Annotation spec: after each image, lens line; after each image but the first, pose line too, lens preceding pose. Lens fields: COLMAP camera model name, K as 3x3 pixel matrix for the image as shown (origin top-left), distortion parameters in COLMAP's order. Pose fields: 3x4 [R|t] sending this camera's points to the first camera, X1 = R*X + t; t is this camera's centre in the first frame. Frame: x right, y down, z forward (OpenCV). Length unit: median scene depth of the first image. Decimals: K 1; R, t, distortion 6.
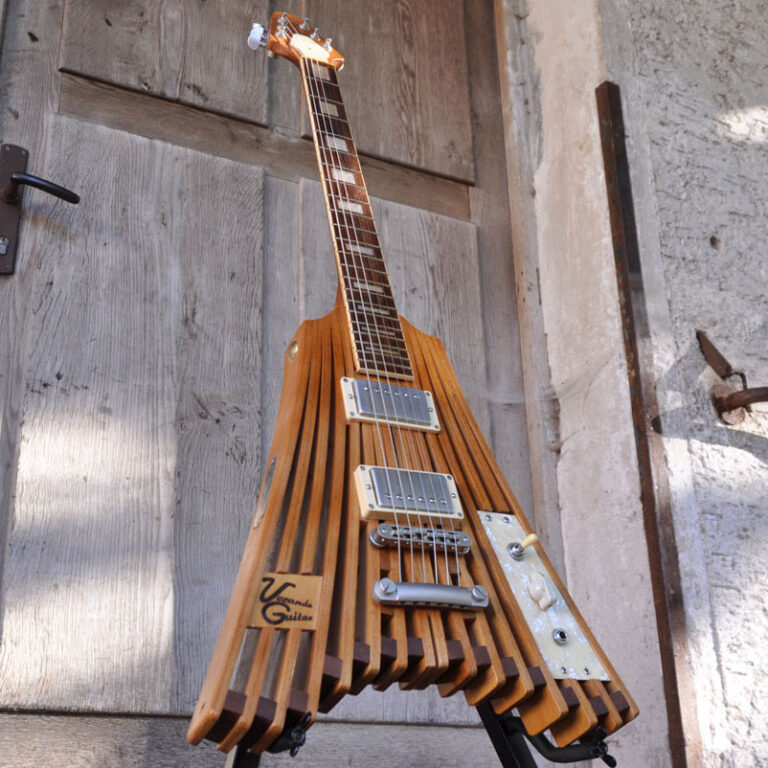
lens RADIAL K [[1169.5, 0, 385.8], [0, 1169.5, 363.1], [0, 0, 1]] dist [-0.018897, 0.001036]
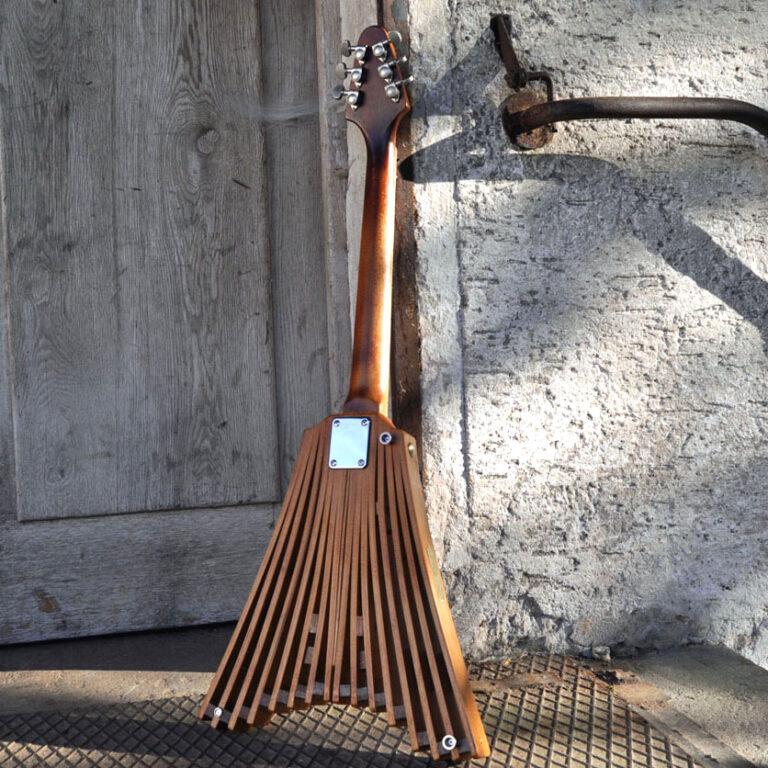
lens RADIAL K [[1035.5, 0, 383.7], [0, 1035.5, 367.8], [0, 0, 1]] dist [-0.031798, 0.015233]
pose [[0.962138, 0.000773, -0.272563, 0.416711], [0.121374, 0.894160, 0.430982, -0.129740], [0.244048, -0.447746, 0.860212, 0.365661]]
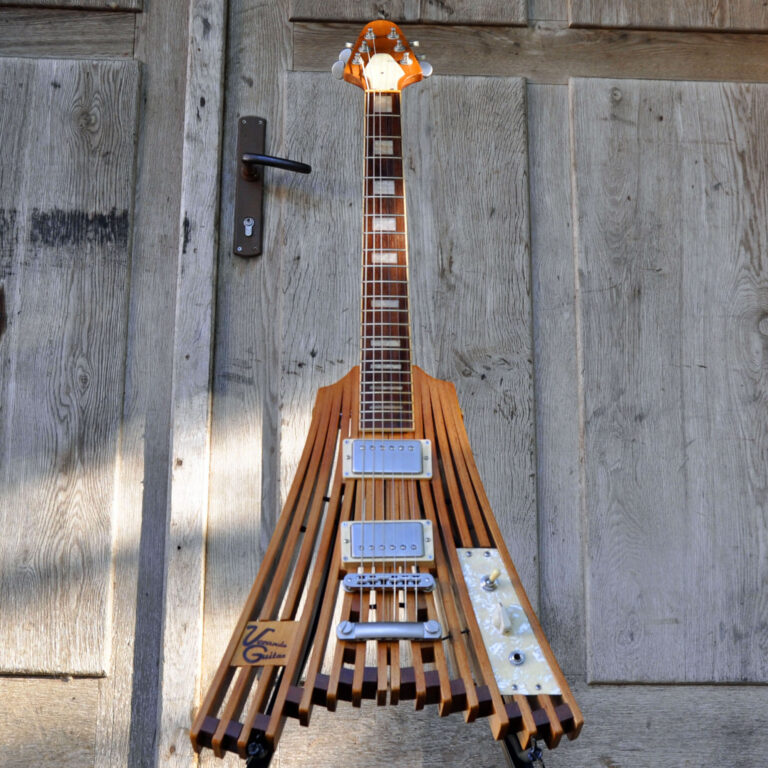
lens RADIAL K [[1608.2, 0, 384.0], [0, 1608.2, 384.0], [0, 0, 1]] dist [-0.027486, 0.096926]
pose [[0.903221, -0.085336, -0.420605, 0.324854], [0.147596, 0.982018, 0.117712, -0.107841], [0.402997, -0.168399, 0.899575, -0.199343]]
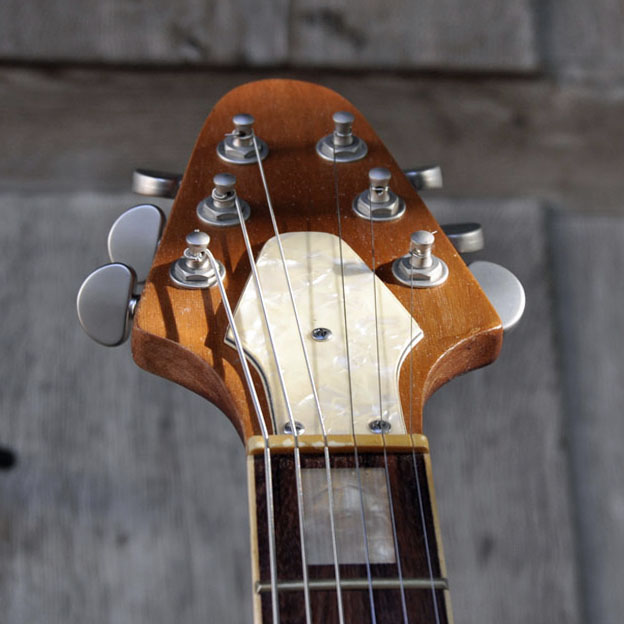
lens RADIAL K [[2042.9, 0, 312.0], [0, 2042.9, 312.0], [0, 0, 1]] dist [-0.000605, -0.989560]
pose [[0.934108, -0.135773, -0.330163, 0.037043], [0.156296, 0.987043, 0.036298, -0.184899], [0.320957, -0.085509, 0.943226, 0.417011]]
